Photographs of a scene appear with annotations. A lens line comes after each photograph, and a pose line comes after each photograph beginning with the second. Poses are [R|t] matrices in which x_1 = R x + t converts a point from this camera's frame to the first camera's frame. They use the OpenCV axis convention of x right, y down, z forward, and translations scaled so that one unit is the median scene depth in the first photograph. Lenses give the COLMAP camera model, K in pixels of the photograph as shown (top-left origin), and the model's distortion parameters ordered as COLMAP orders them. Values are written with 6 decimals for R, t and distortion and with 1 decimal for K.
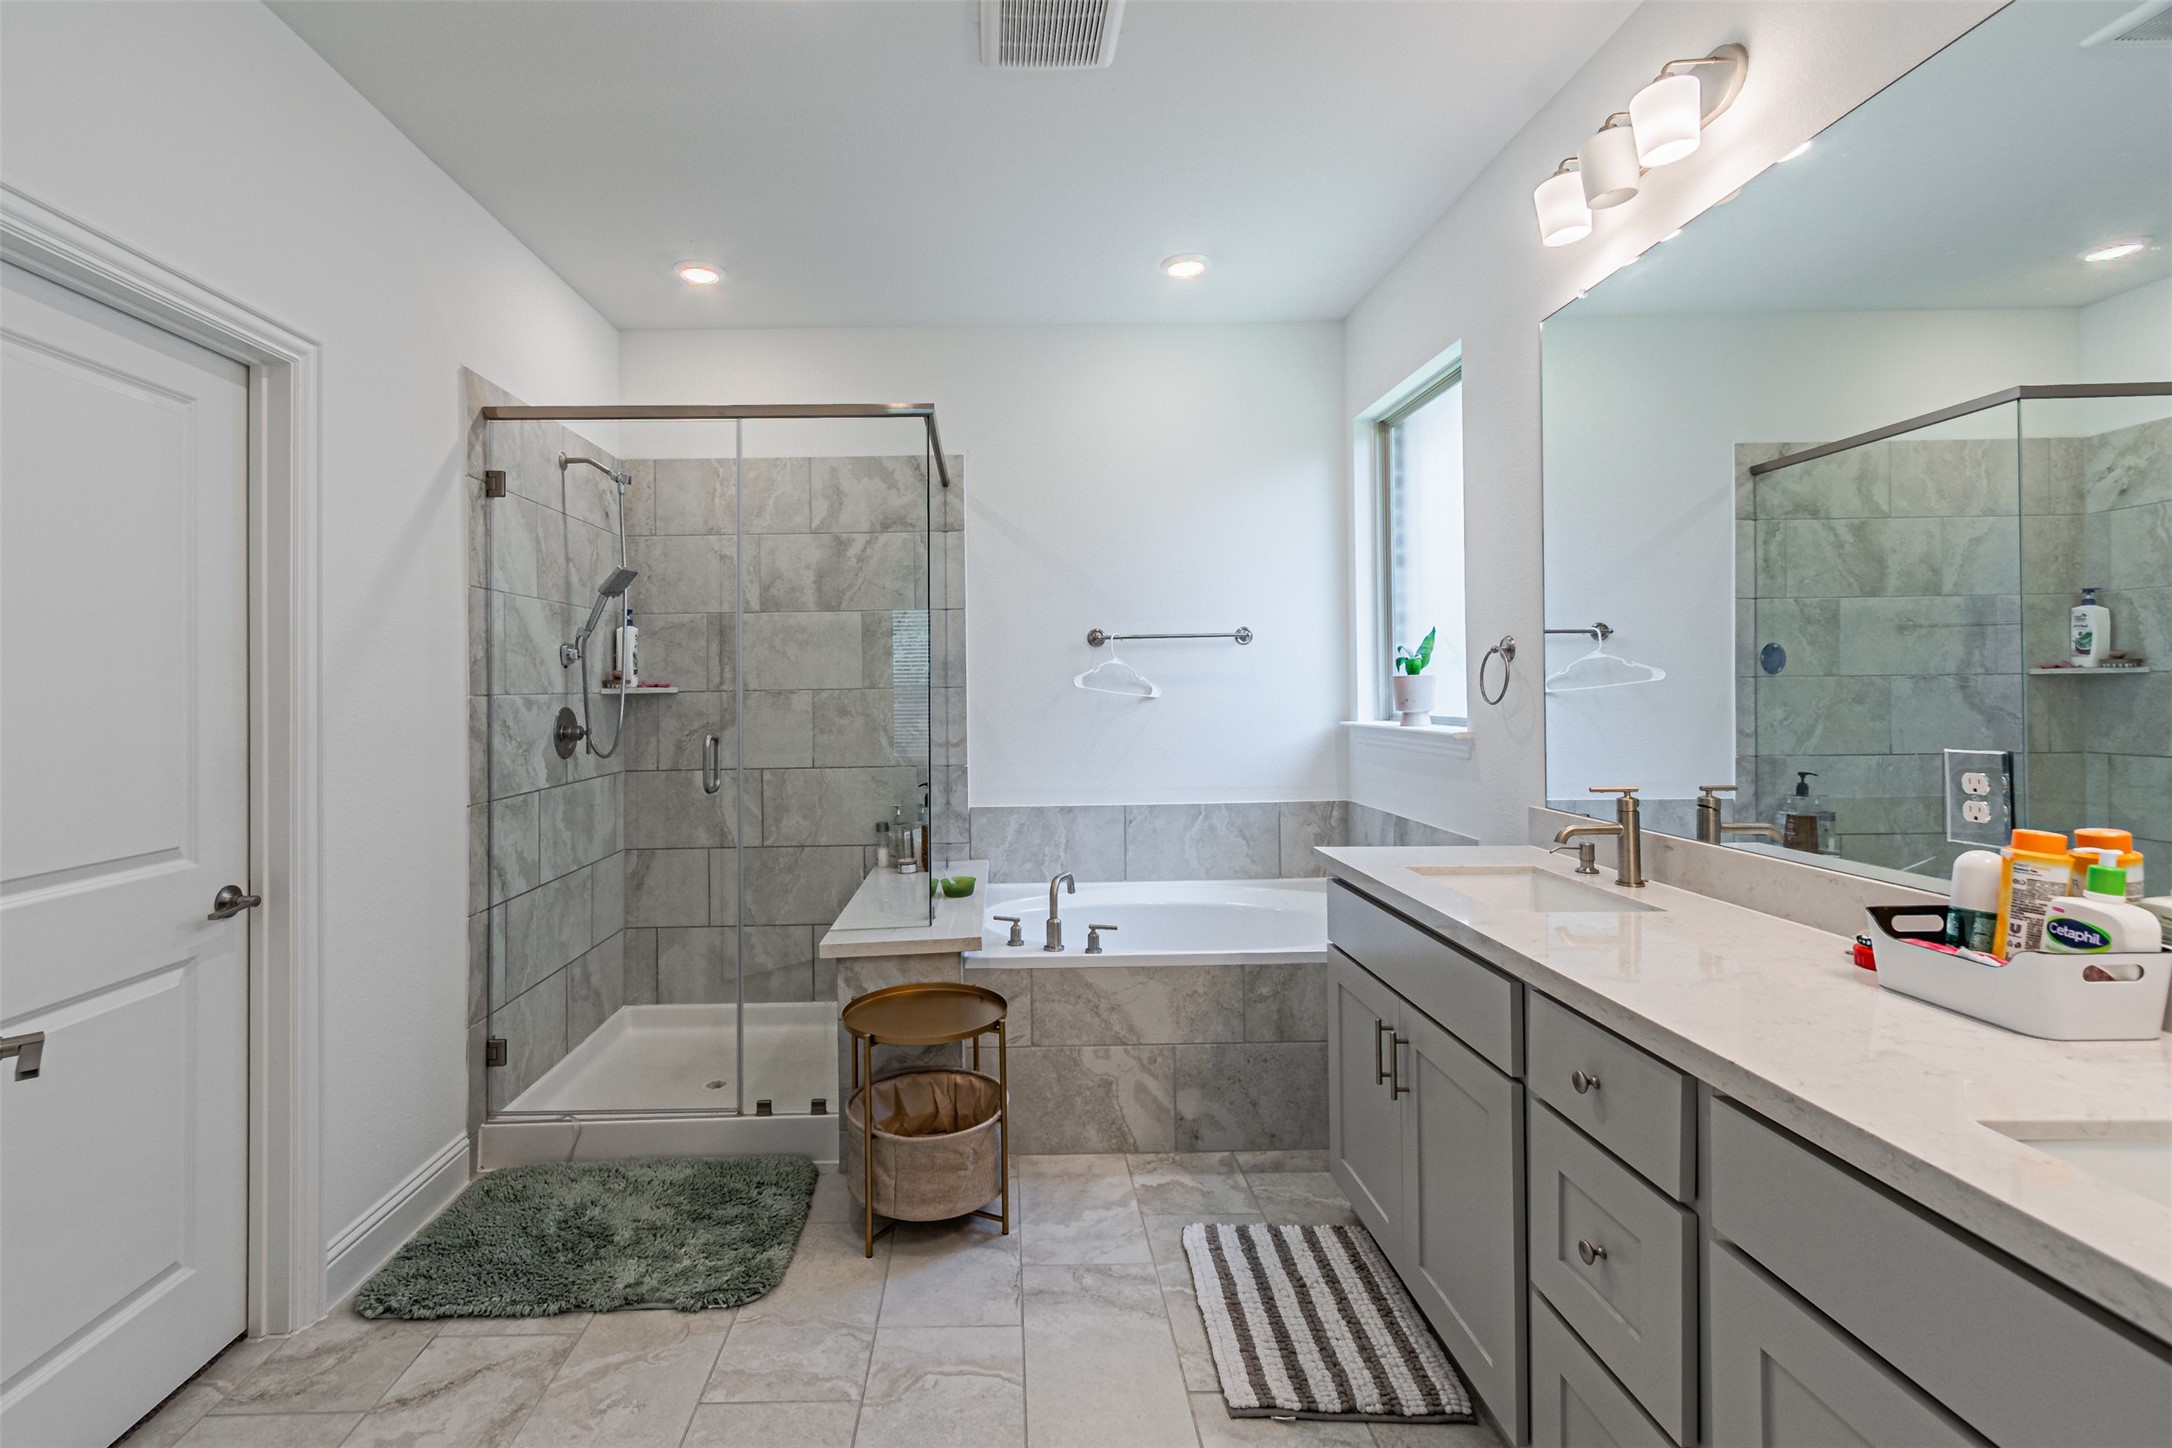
lens RADIAL K [[991.7, 0, 1056.2], [0, 991.7, 673.4], [0, 0, 1]] dist [0.009008, -0.001104]
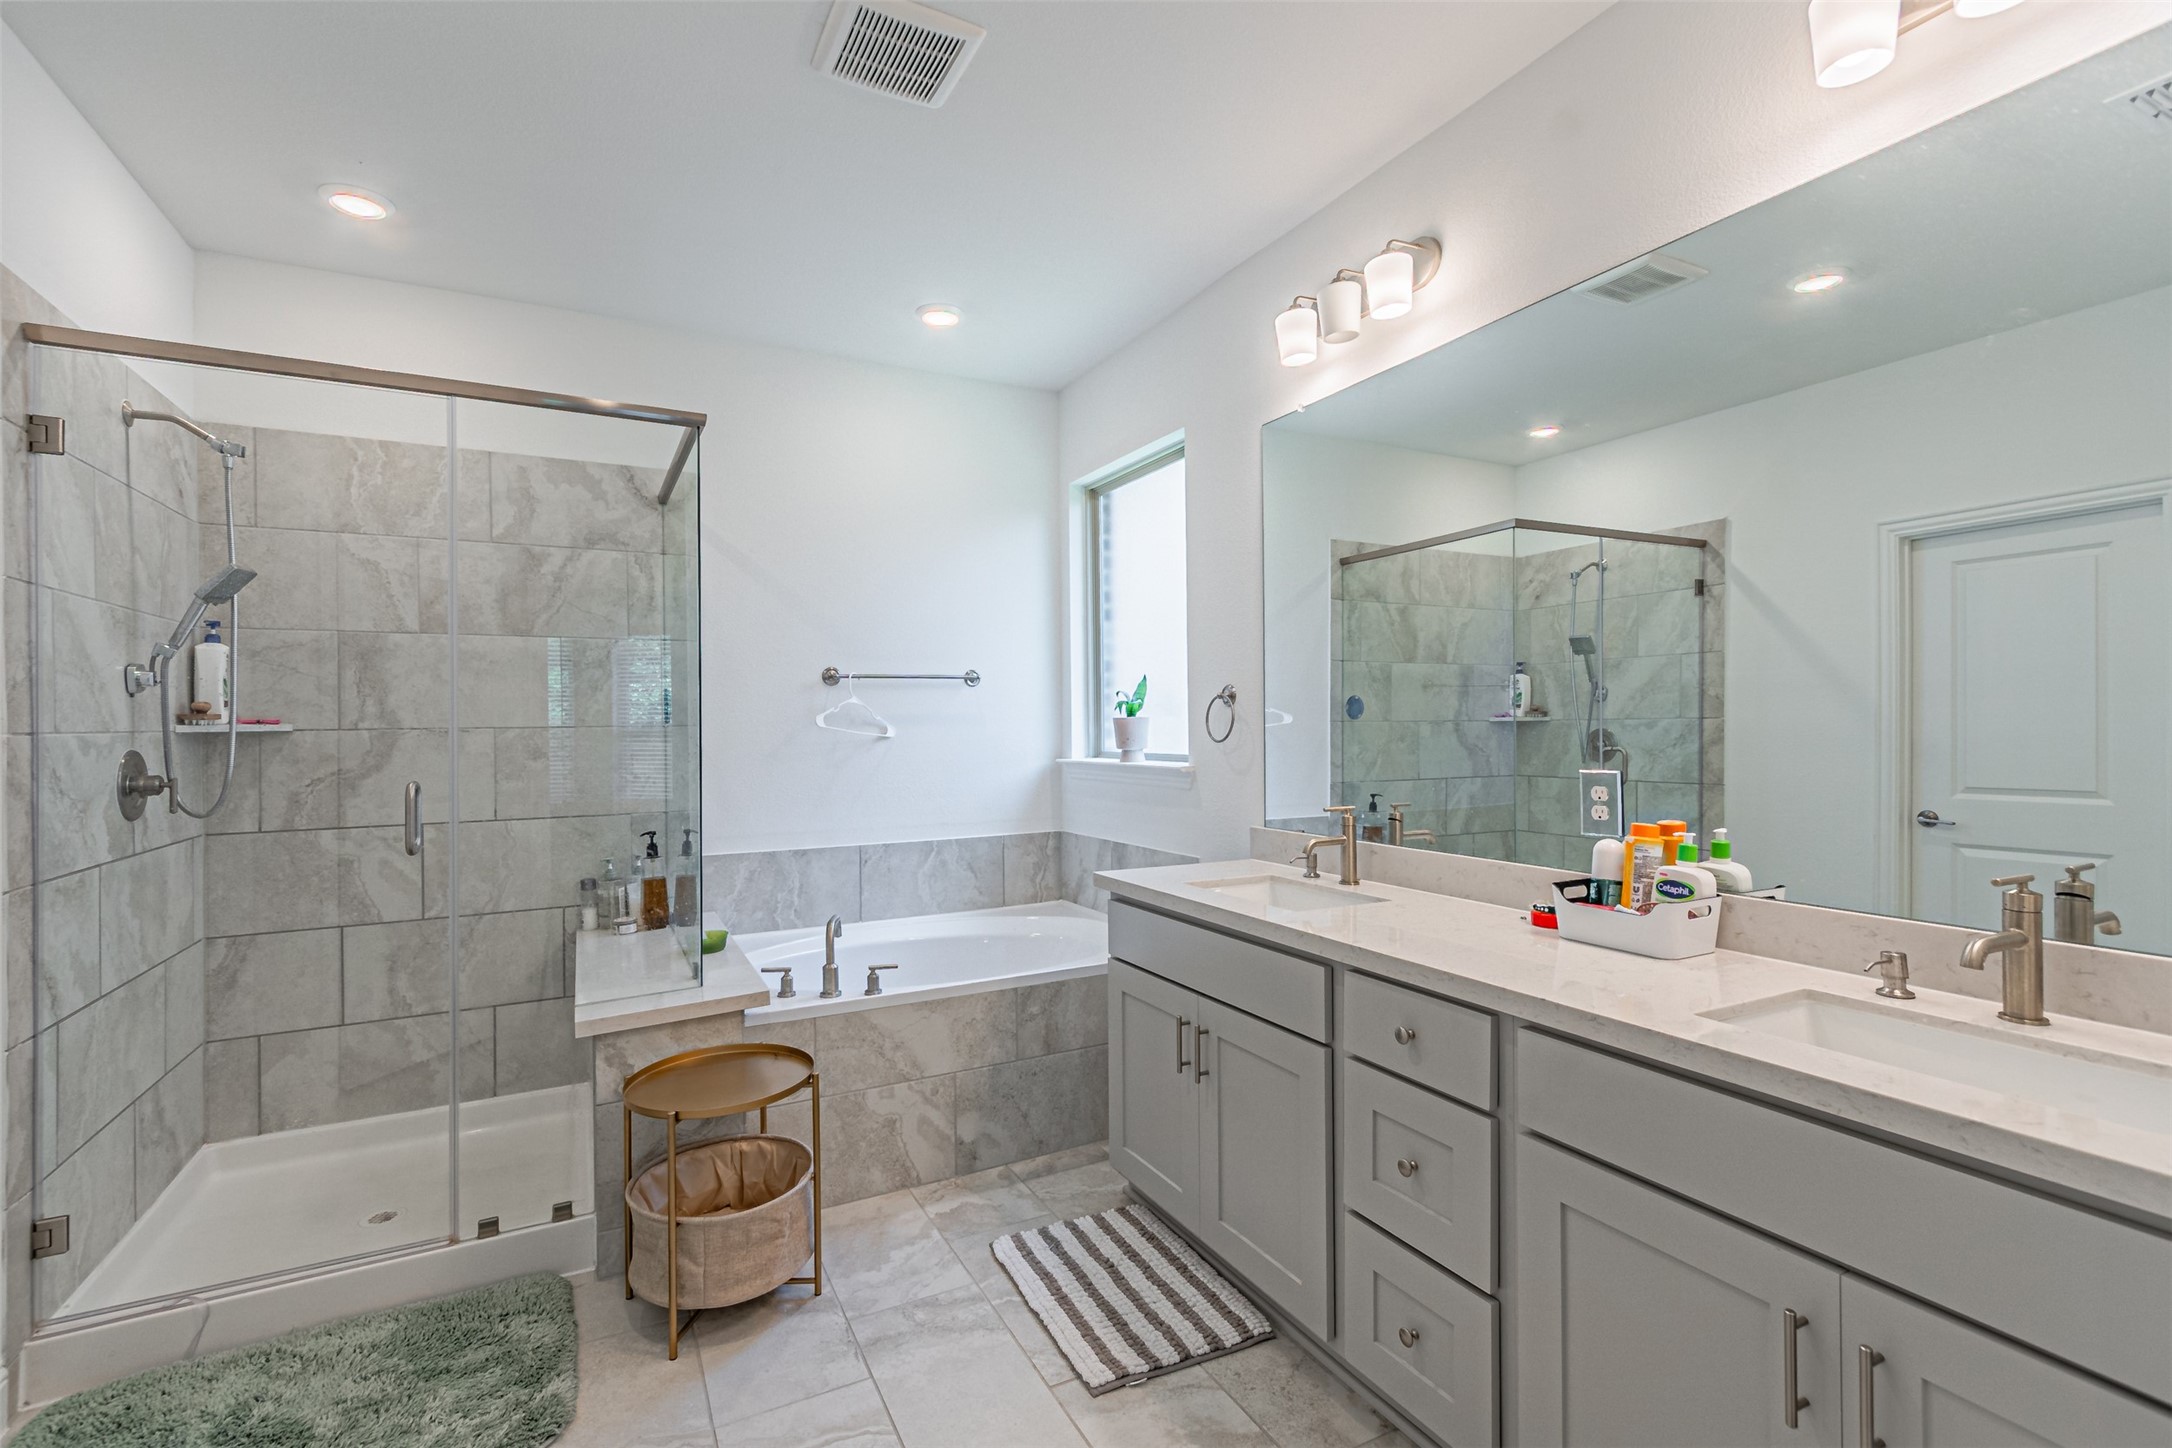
lens RADIAL K [[963.8, 0, 1092.3], [0, 963.8, 722.6], [0, 0, 1]] dist [0.010318, -0.003159]
pose [[0.889457, 0.006506, 0.456972, -0.209978], [-0.009689, 0.999942, 0.004623, 0.003680], [-0.456916, -0.008540, 0.889469, 0.044562]]
